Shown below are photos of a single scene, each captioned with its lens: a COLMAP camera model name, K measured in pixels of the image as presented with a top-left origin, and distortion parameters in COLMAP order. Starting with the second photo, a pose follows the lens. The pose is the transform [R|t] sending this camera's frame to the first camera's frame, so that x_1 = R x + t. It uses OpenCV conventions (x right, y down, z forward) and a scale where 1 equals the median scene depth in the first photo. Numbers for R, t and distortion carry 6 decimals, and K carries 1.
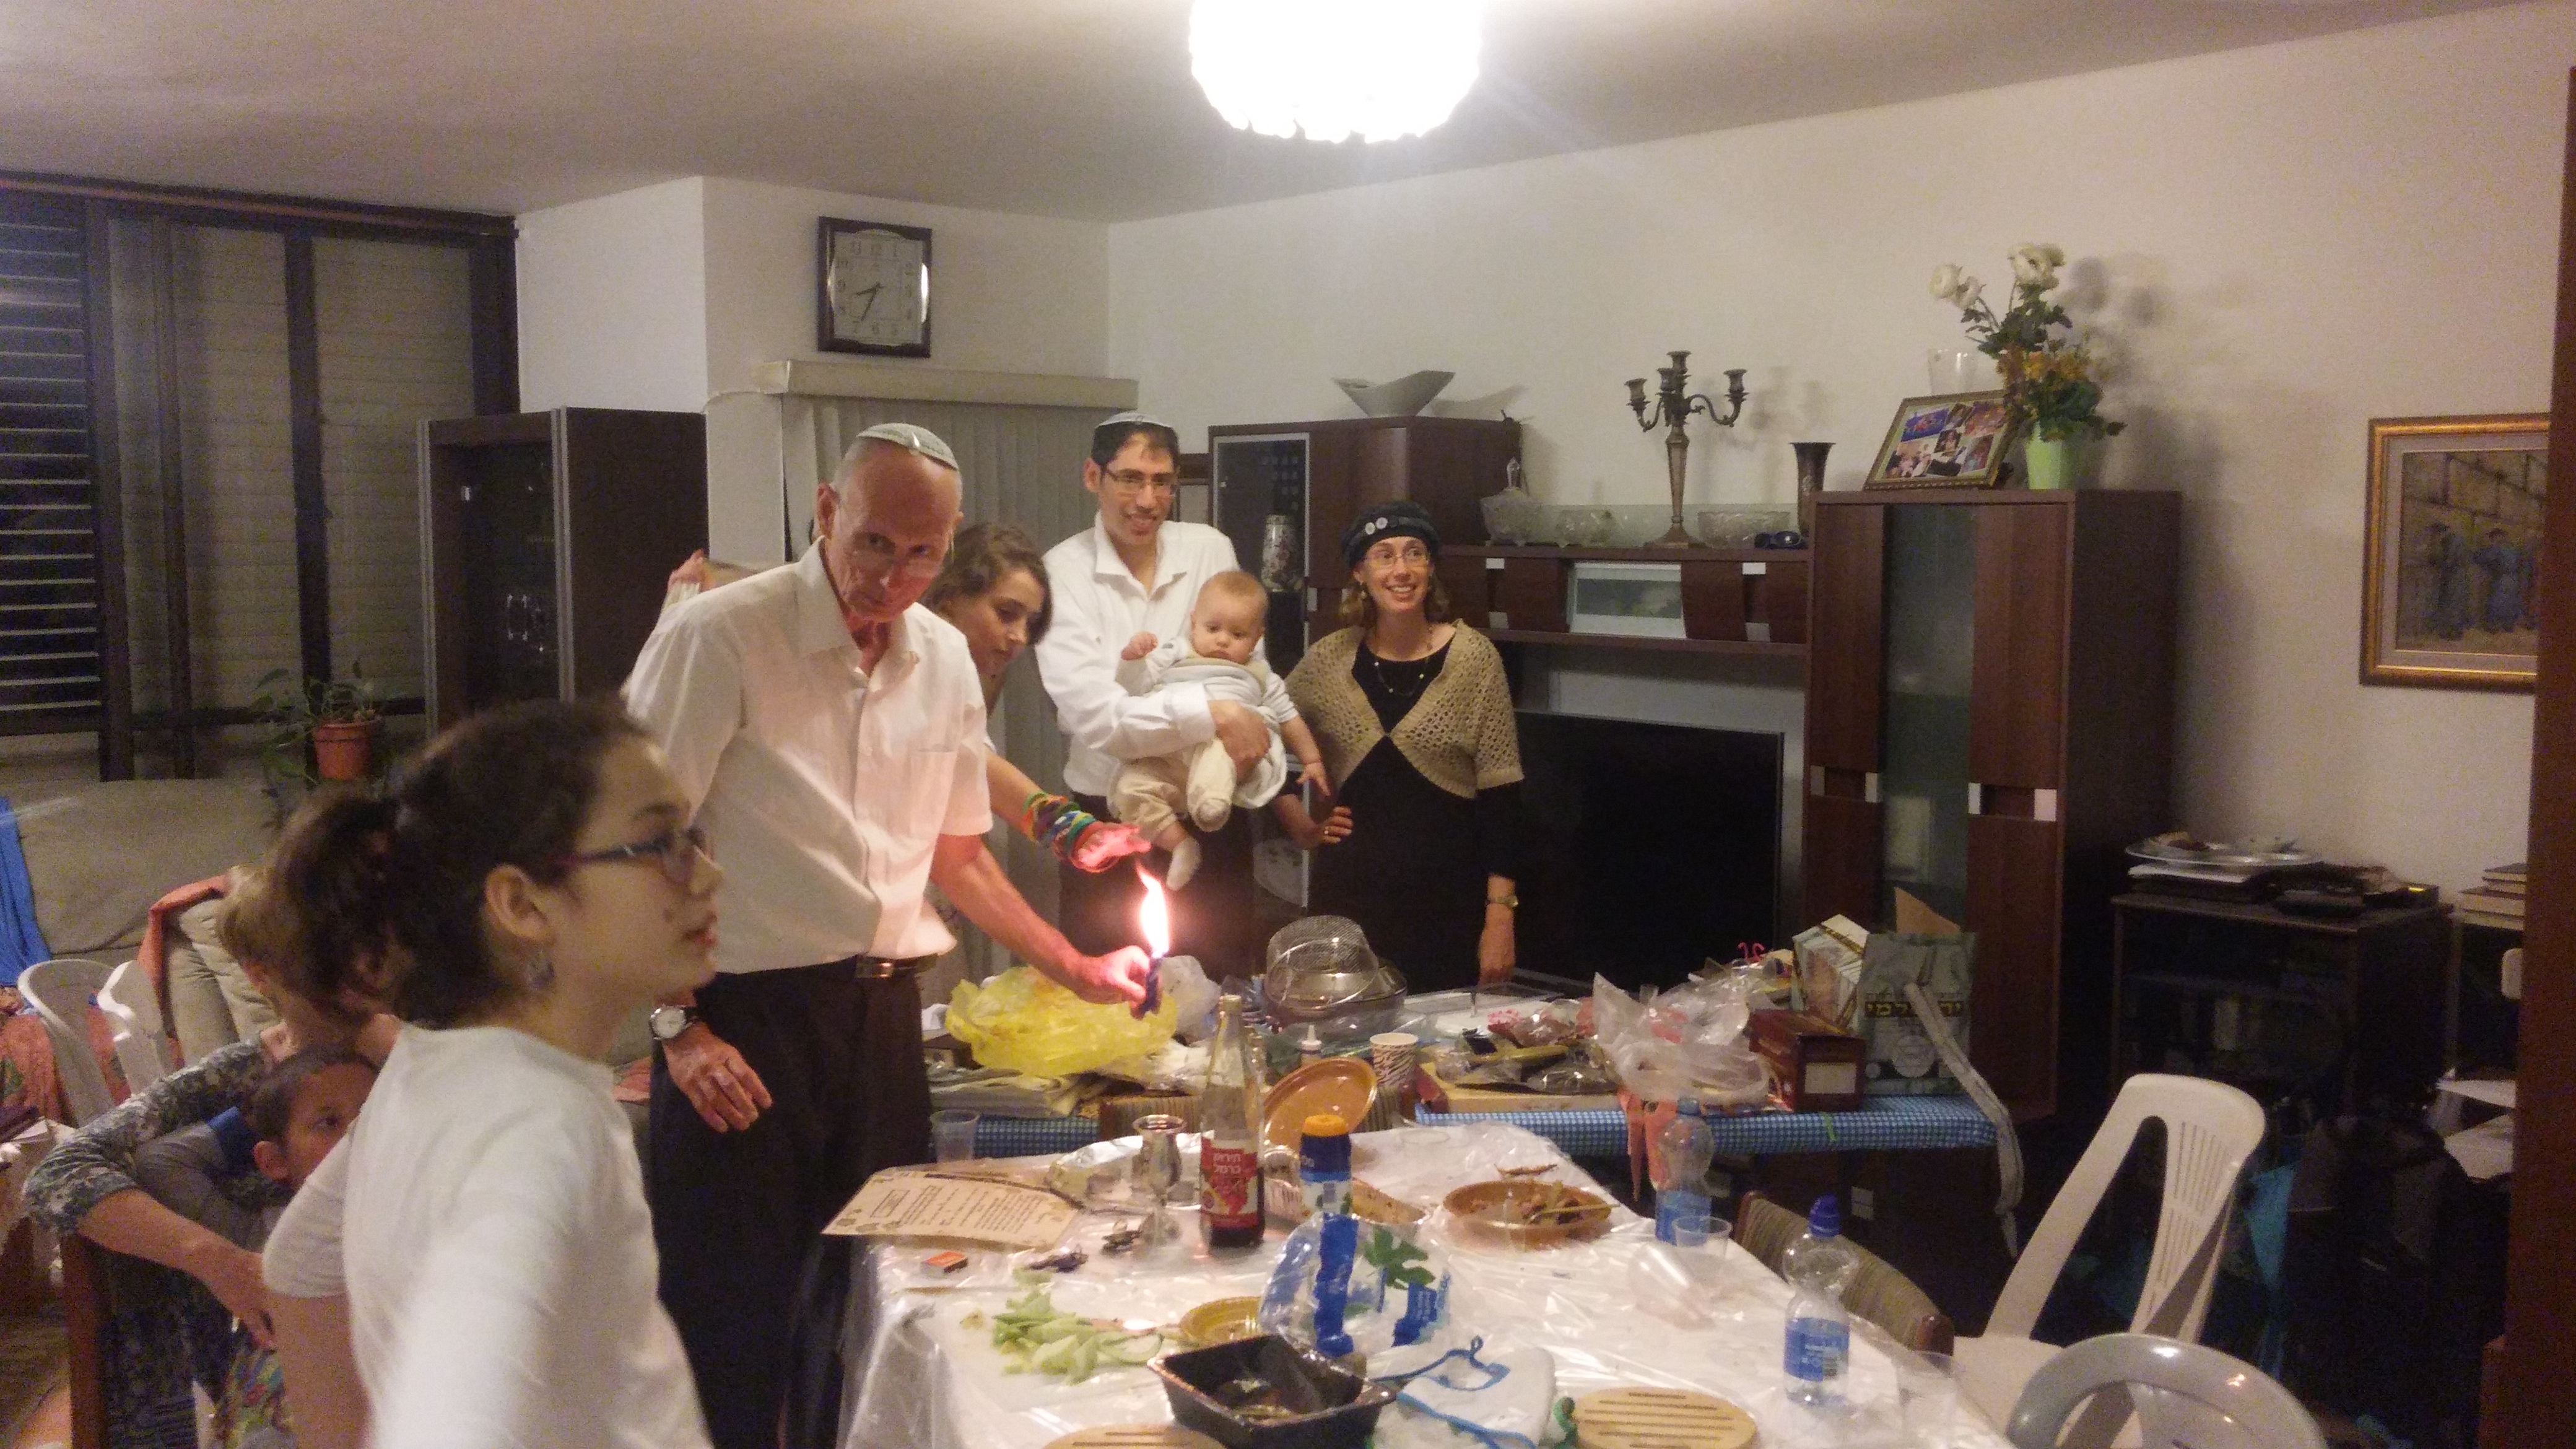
lens RADIAL K [[2259.4, 0, 1281.3], [0, 2259.4, 727.1], [0, 0, 1]] dist [0.071258, -0.078220]
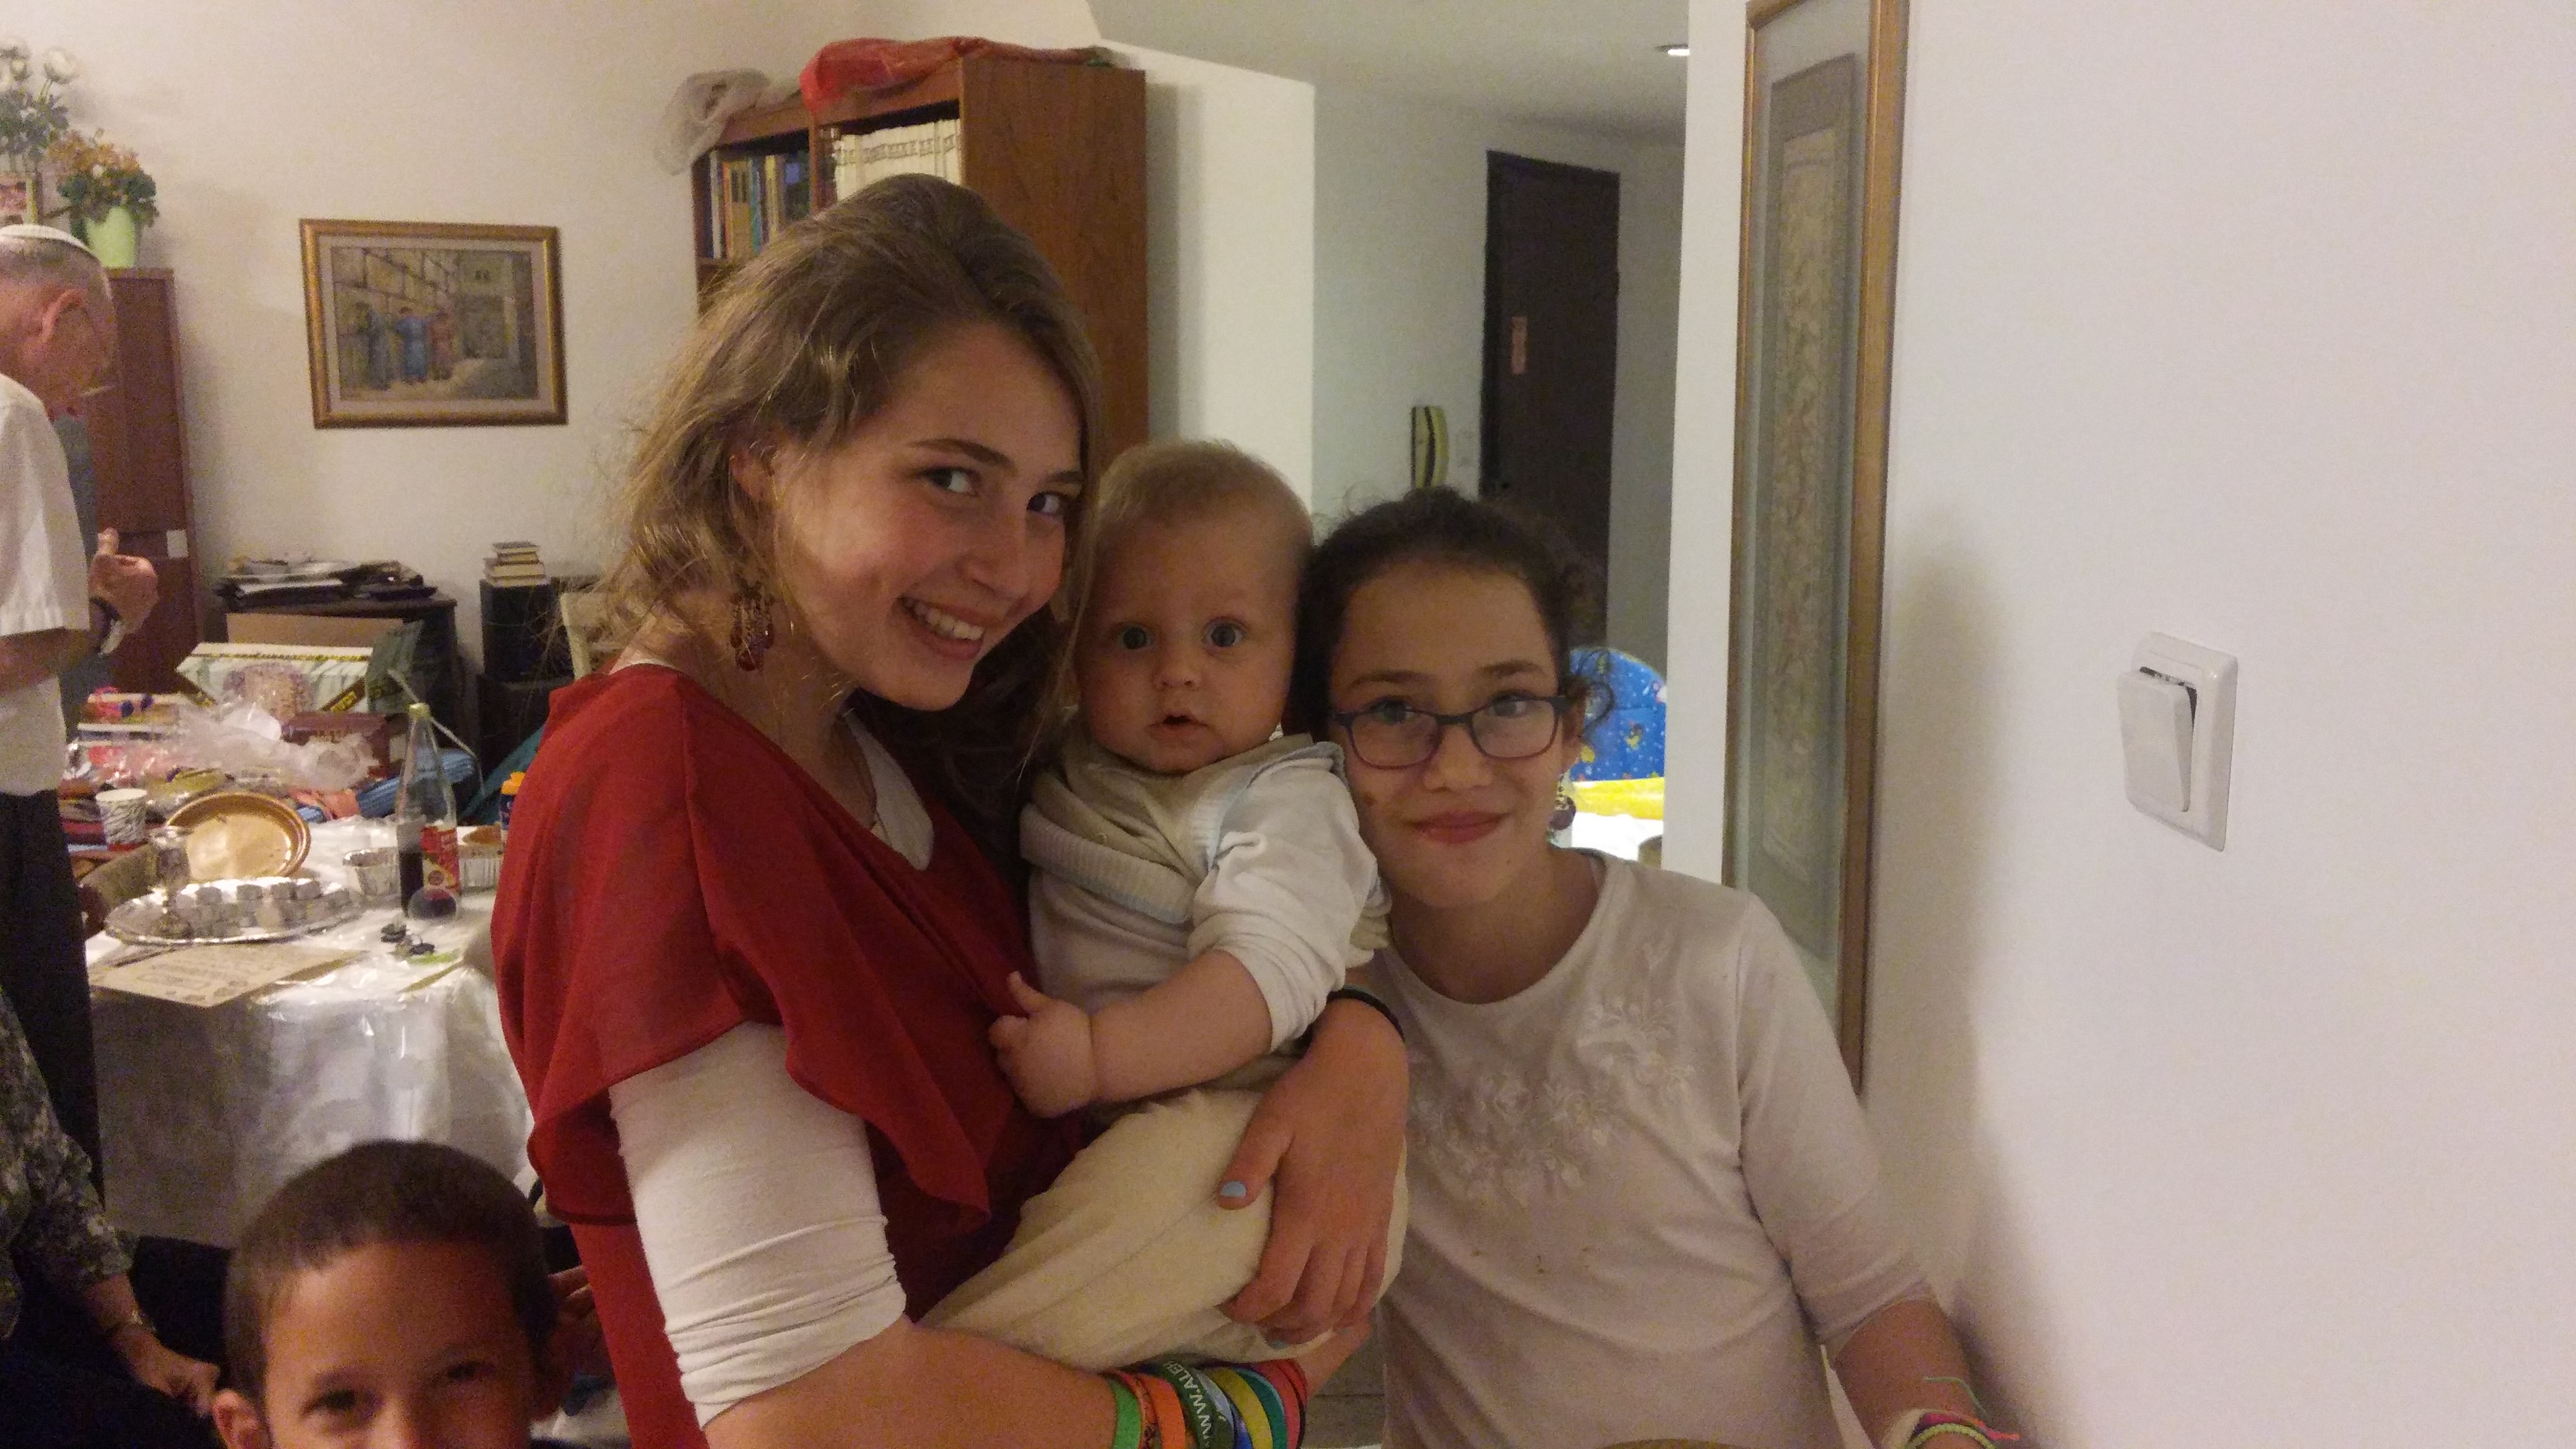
lens RADIAL K [[2238.1, 0, 1307.6], [0, 2238.1, 729.6], [0, 0, 1]] dist [0.057211, -0.082050]
pose [[0.178430, -0.175379, 0.968197, -0.698721], [0.083779, 0.983122, 0.162642, -0.011837], [-0.980379, 0.052094, 0.190111, 0.220534]]
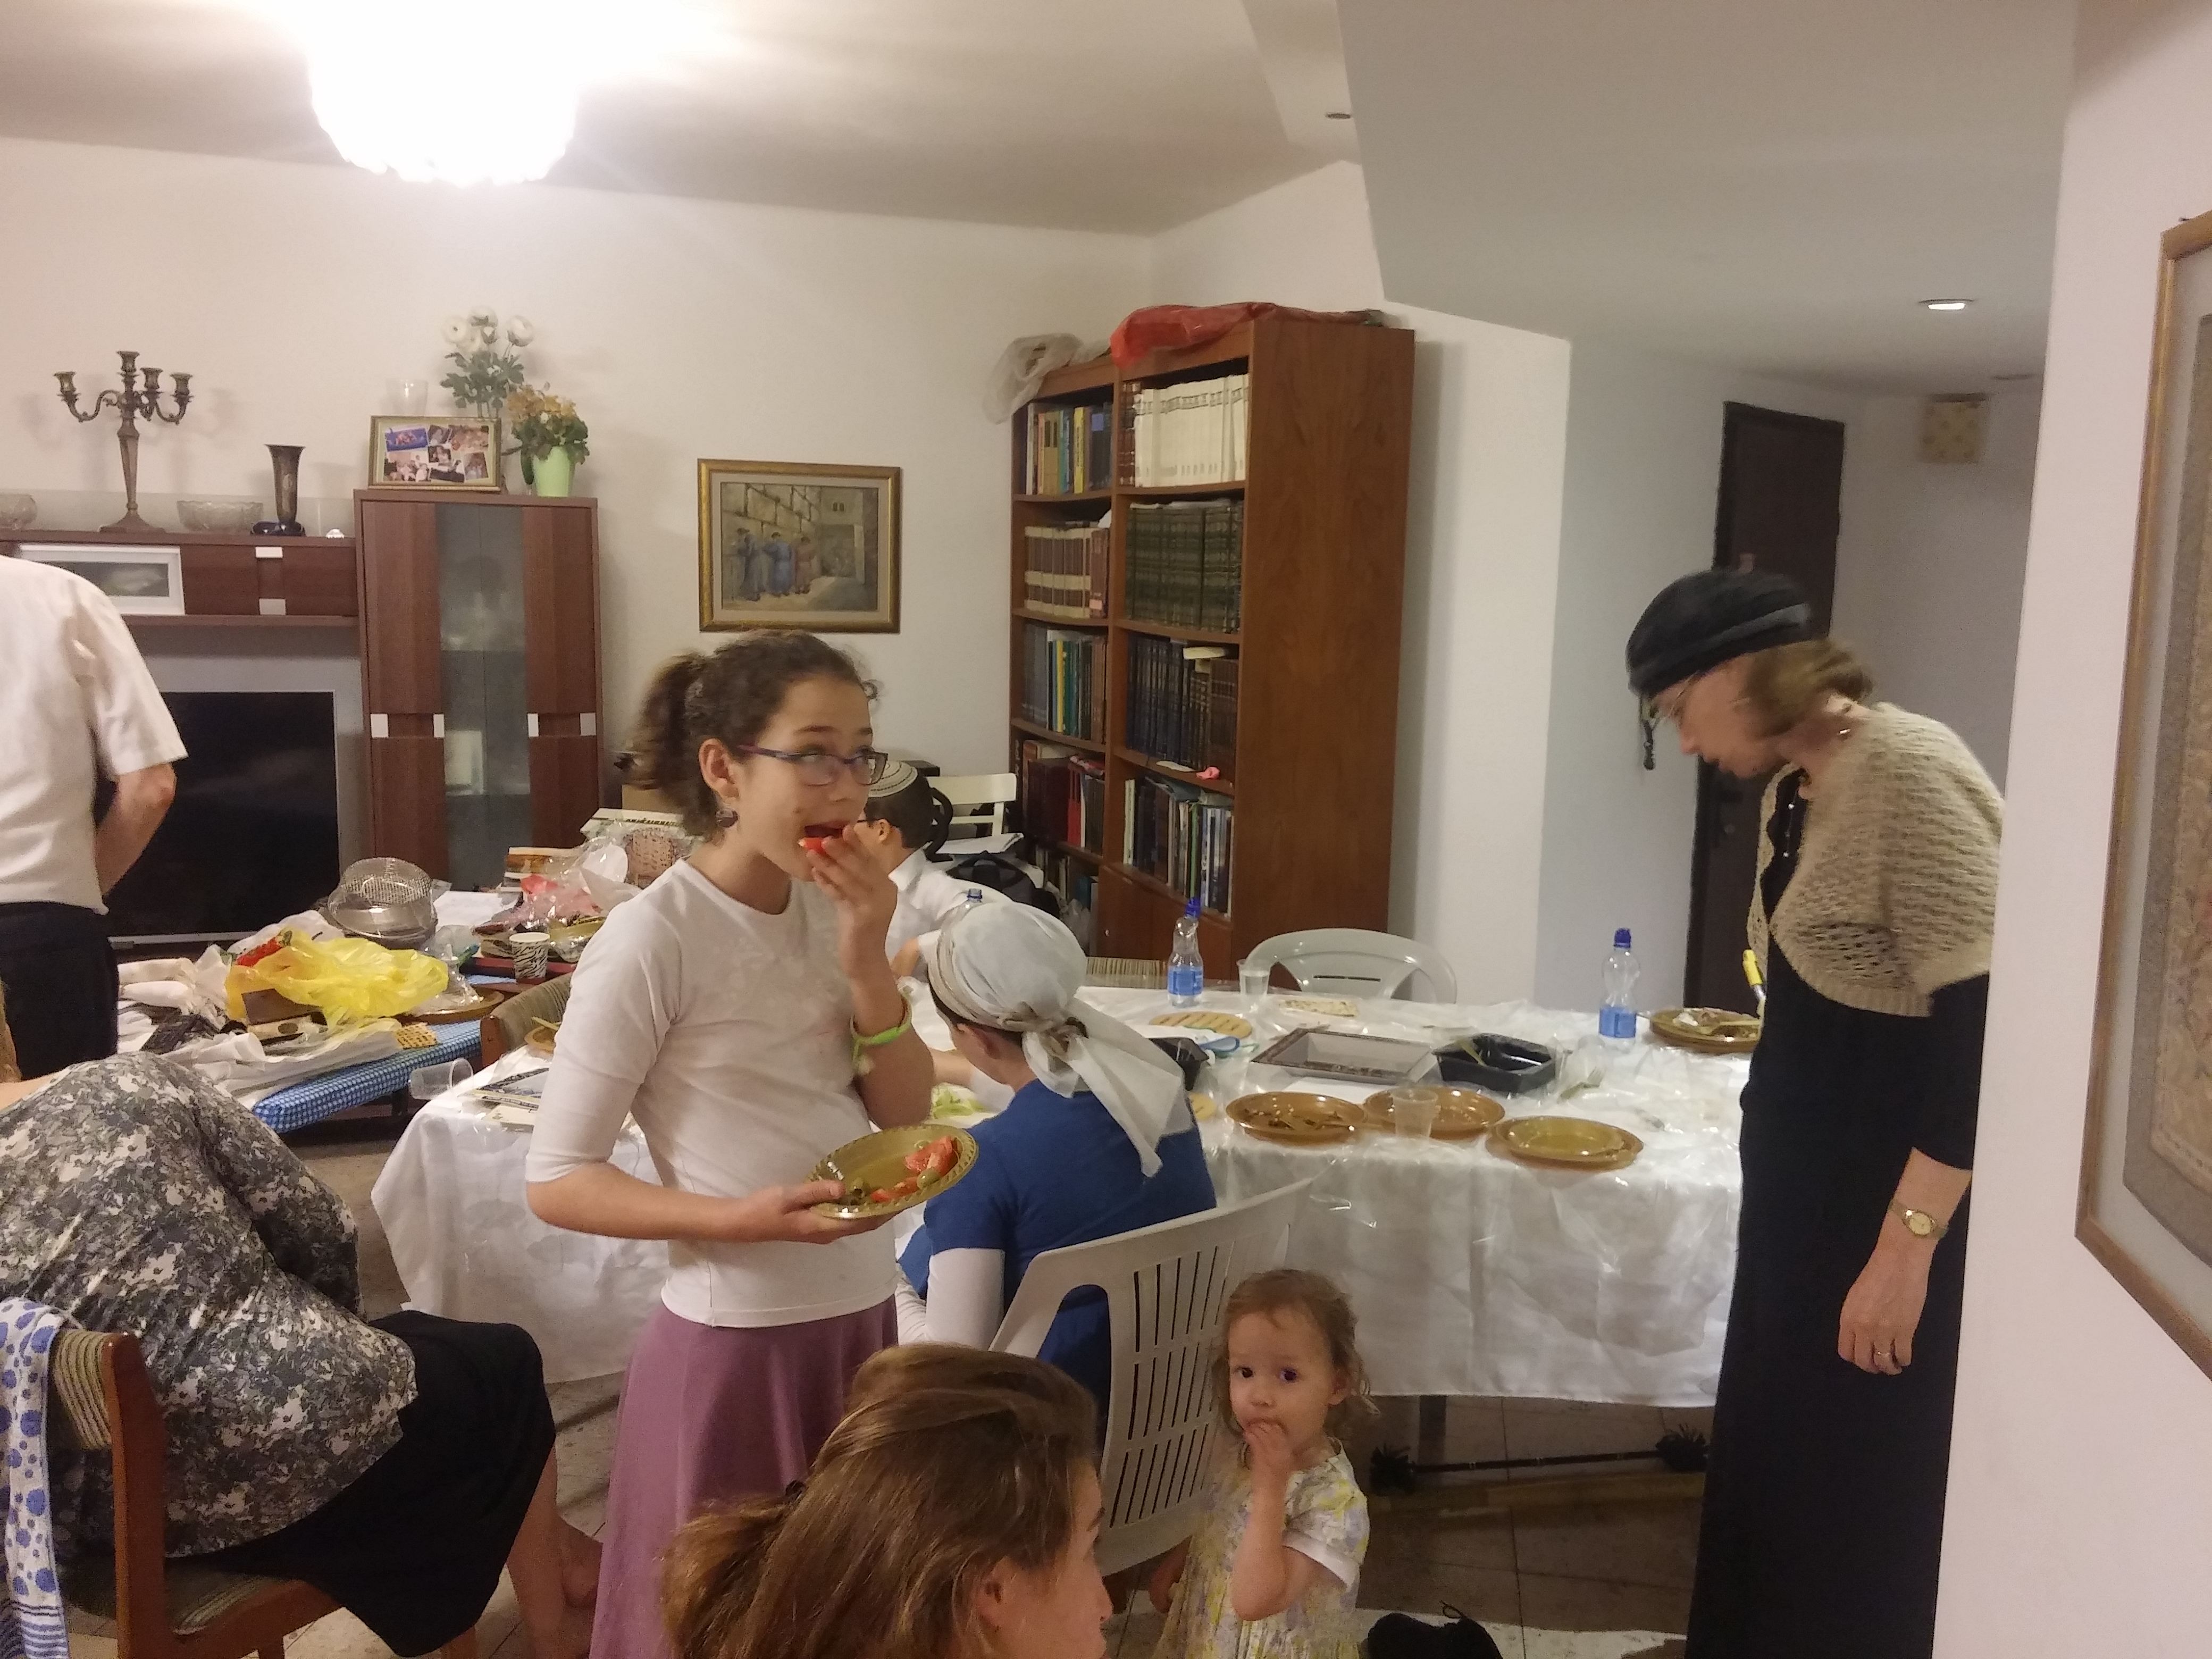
lens RADIAL K [[1900.5, 0, 1128.4], [0, 1900.5, 843.4], [0, 0, 1]] dist [0.067676, -0.088793]
pose [[0.363986, -0.136885, 0.921291, -0.645975], [0.062844, 0.990497, 0.122339, -0.016570], [-0.929282, 0.013368, 0.369130, 0.254604]]
